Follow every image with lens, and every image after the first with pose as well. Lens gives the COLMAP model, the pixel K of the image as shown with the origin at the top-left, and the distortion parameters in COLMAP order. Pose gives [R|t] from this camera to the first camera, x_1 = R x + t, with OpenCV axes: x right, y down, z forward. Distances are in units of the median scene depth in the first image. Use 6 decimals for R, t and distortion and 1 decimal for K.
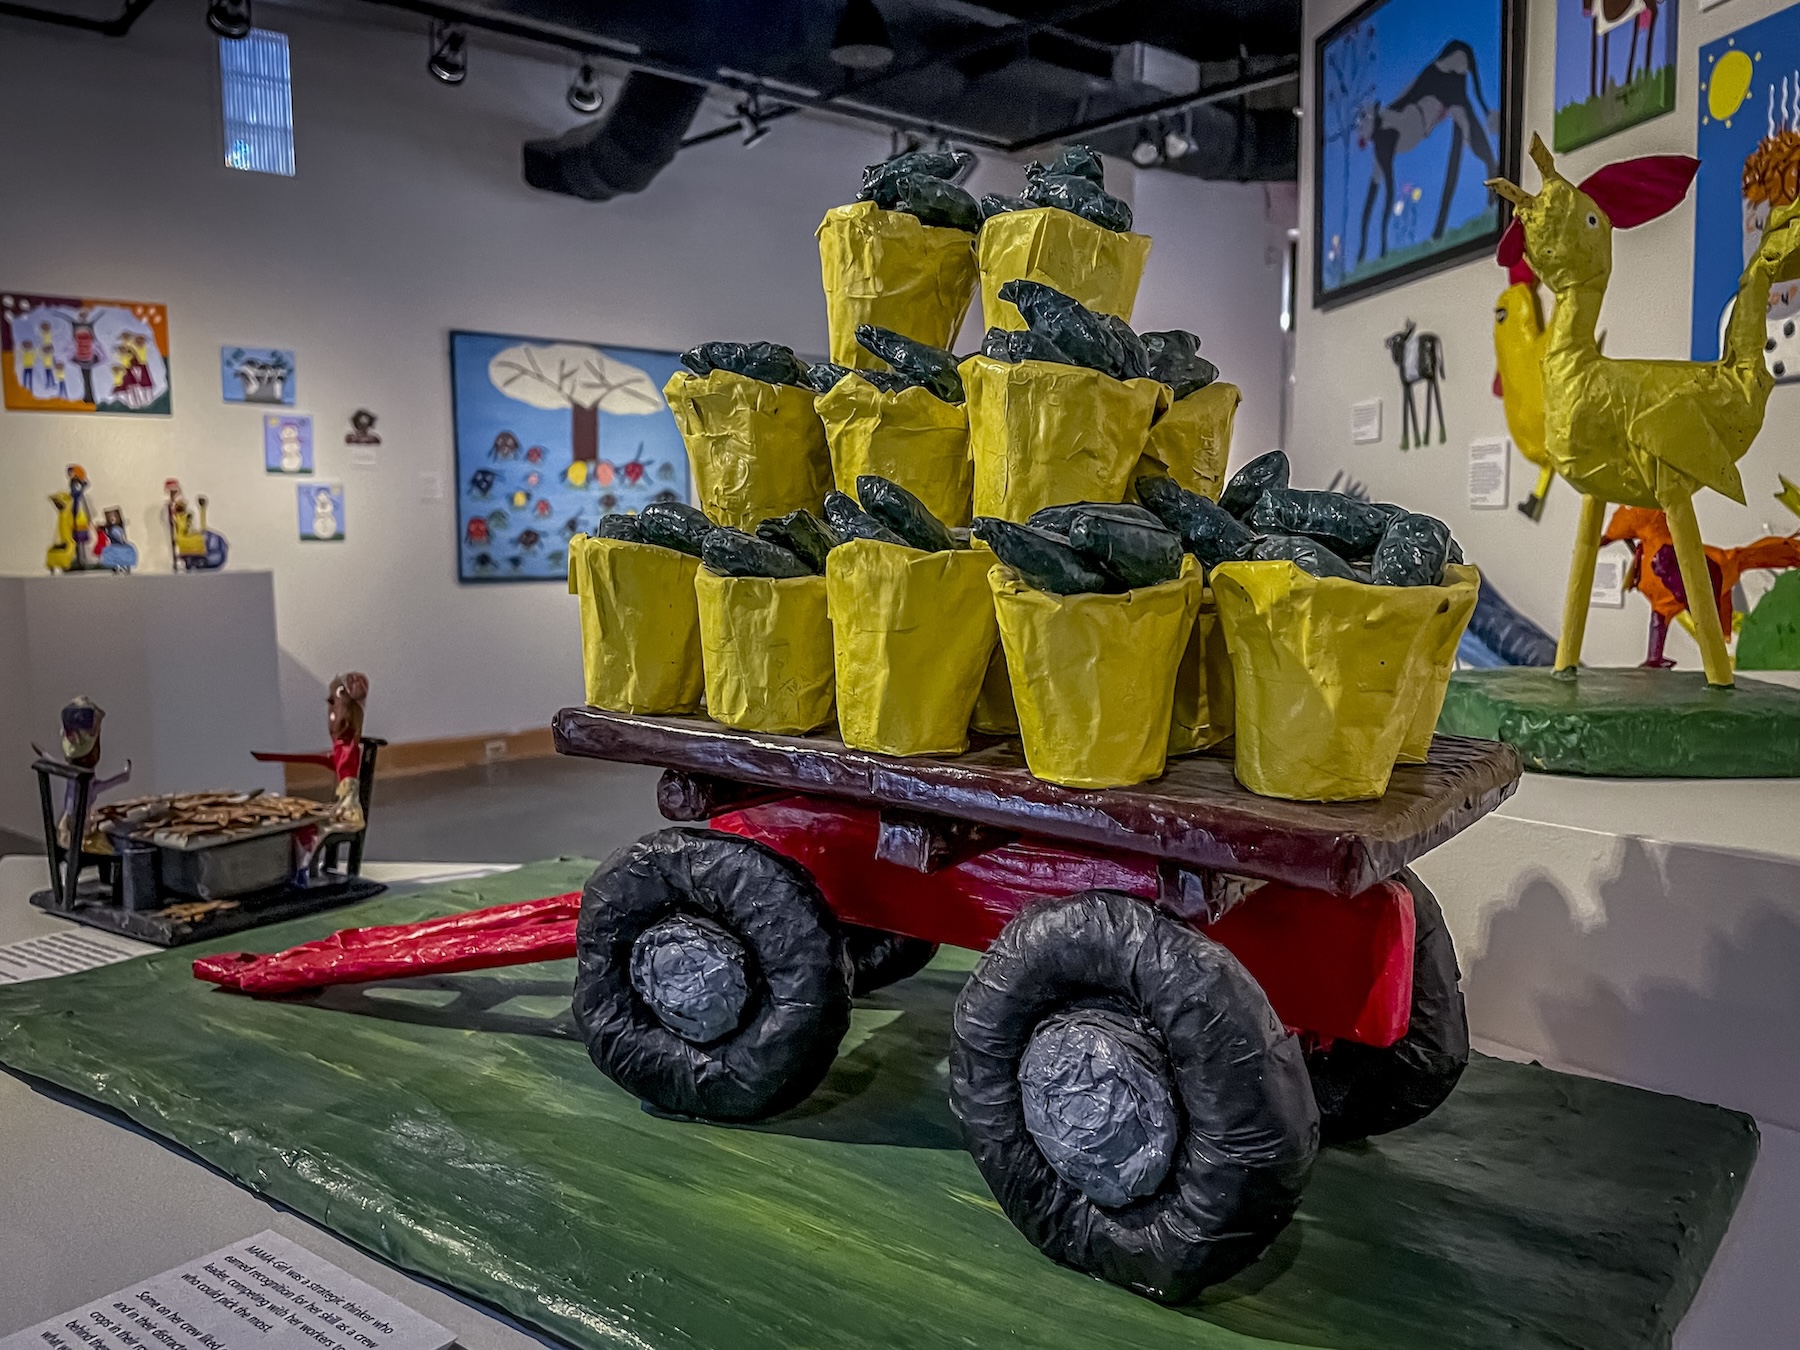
lens RADIAL K [[1390.6, 0, 900.0], [0, 1390.6, 675.0], [0, 0, 1]] dist [0.124647, -0.170906]
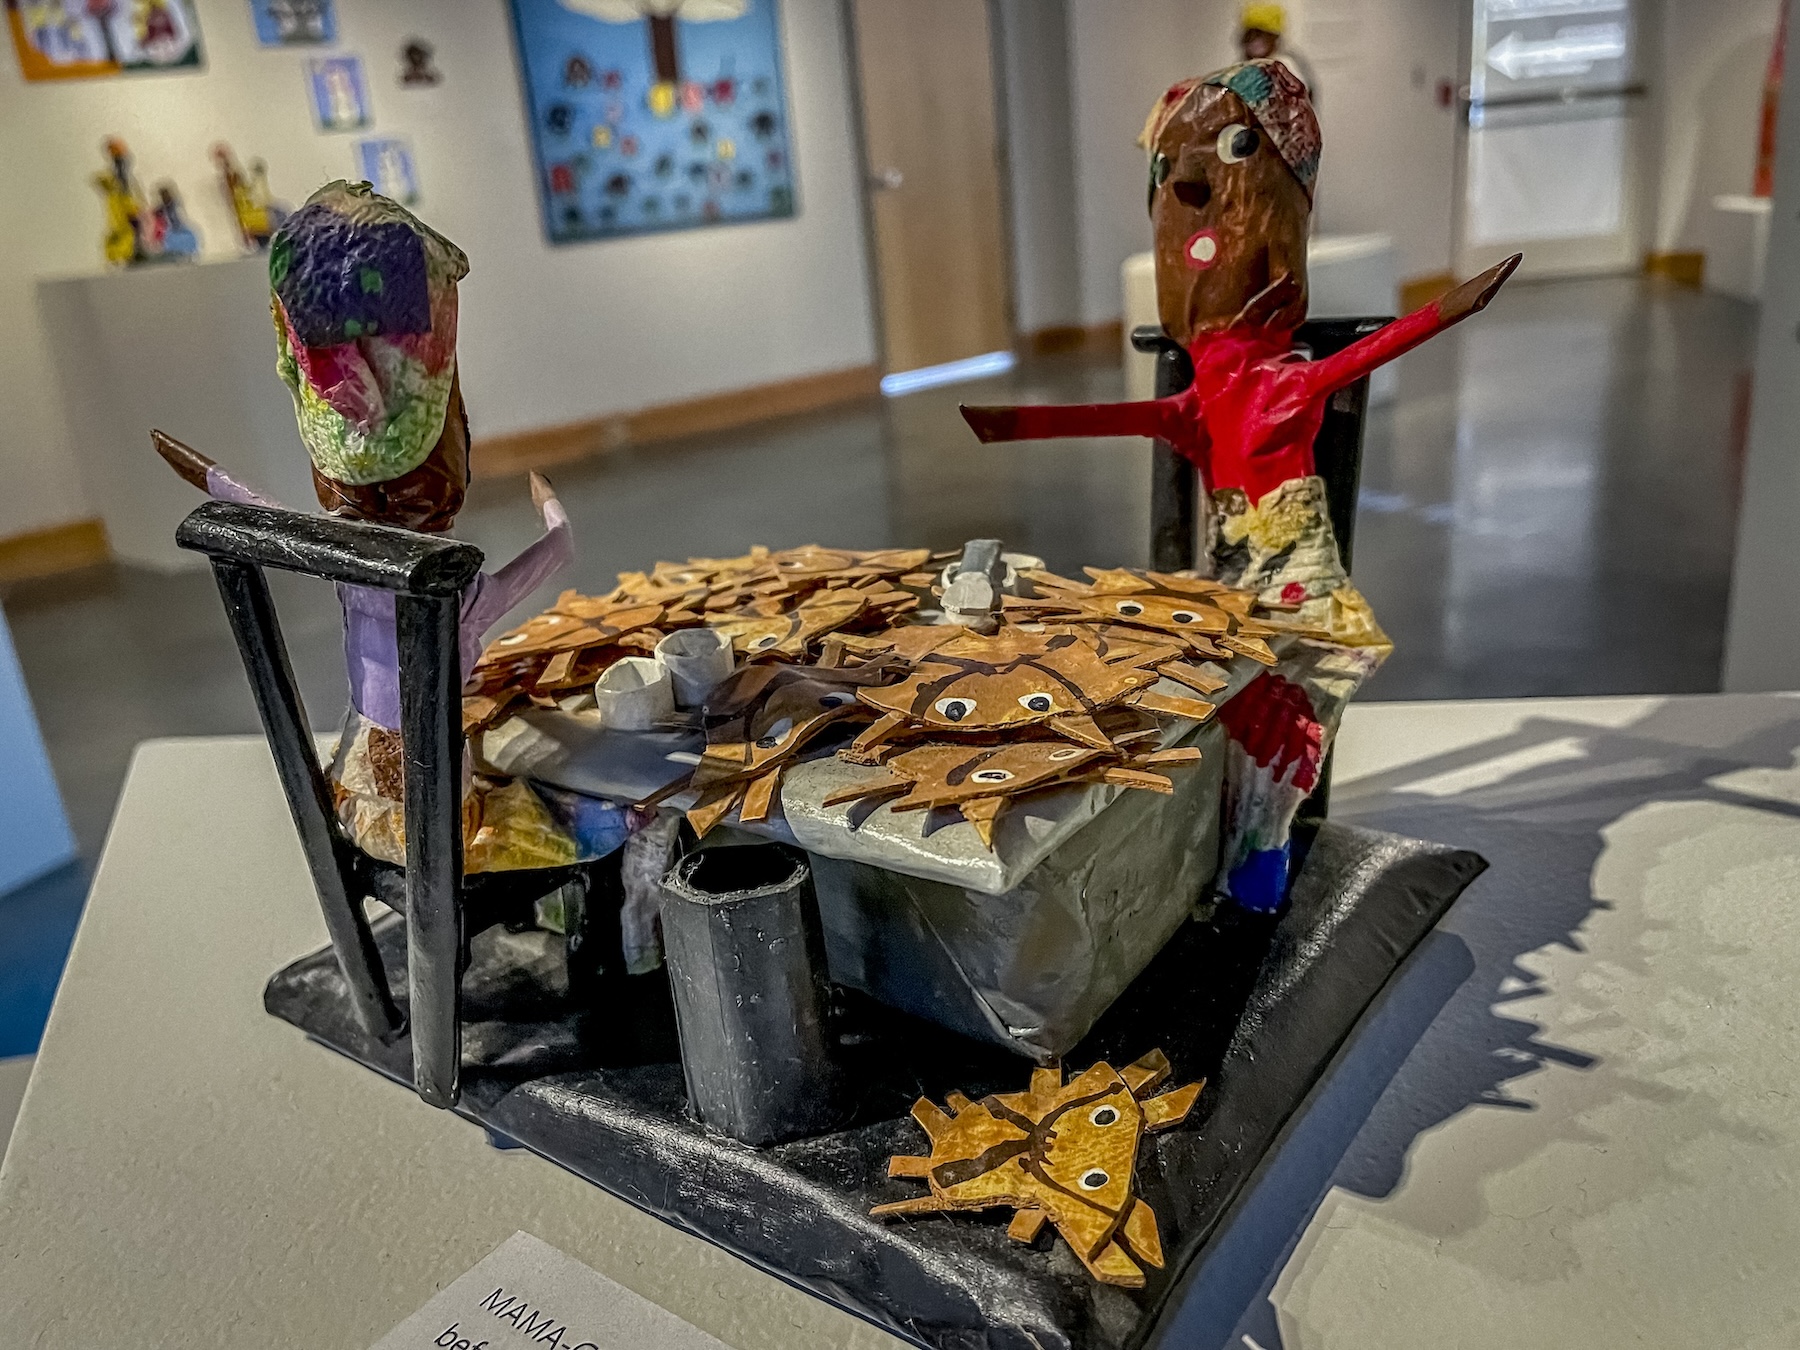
lens RADIAL K [[1390.6, 0, 900.0], [0, 1390.6, 675.0], [0, 0, 1]] dist [0.124647, -0.170906]
pose [[0.994896, -0.072418, -0.070270, -0.057885], [0.087224, 0.967331, 0.238041, 0.005034], [0.050736, -0.242955, 0.968710, 0.093901]]
